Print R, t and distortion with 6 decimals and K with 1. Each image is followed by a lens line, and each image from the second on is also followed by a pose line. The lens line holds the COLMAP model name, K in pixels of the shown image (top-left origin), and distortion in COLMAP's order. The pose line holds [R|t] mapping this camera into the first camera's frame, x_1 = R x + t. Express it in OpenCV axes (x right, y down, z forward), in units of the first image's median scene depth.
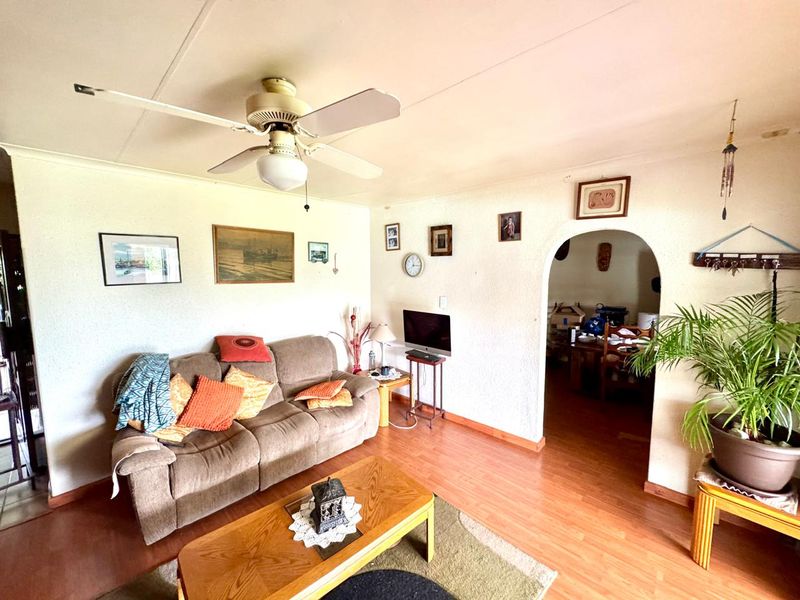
lens RADIAL K [[320.1, 0, 400.8], [0, 320.1, 299.7], [0, 0, 1]] dist [-0.001182, -0.000097]
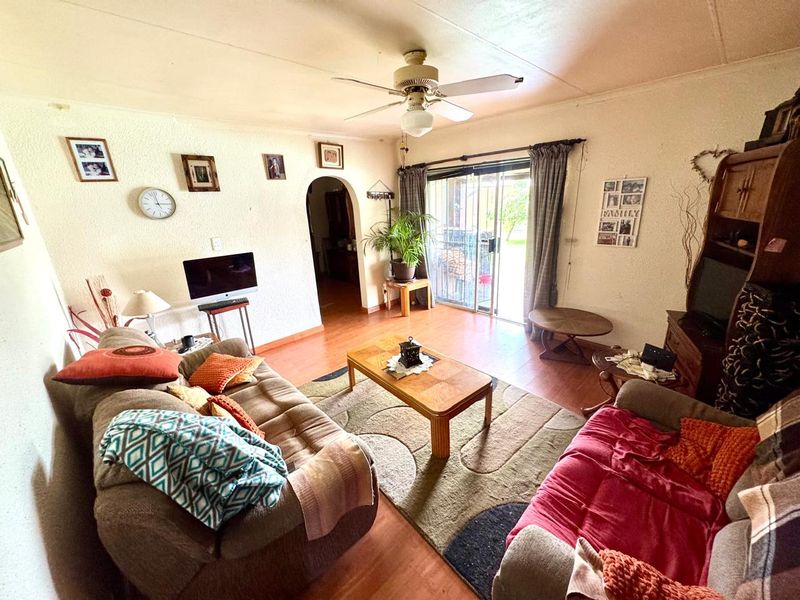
lens RADIAL K [[320.1, 0, 400.8], [0, 320.1, 299.7], [0, 0, 1]] dist [-0.001182, -0.000097]
pose [[0.055511, -0.302659, 0.951481, -0.803853], [0.137653, 0.946170, 0.292939, -0.039047], [-0.988924, 0.114713, 0.094185, 0.421577]]
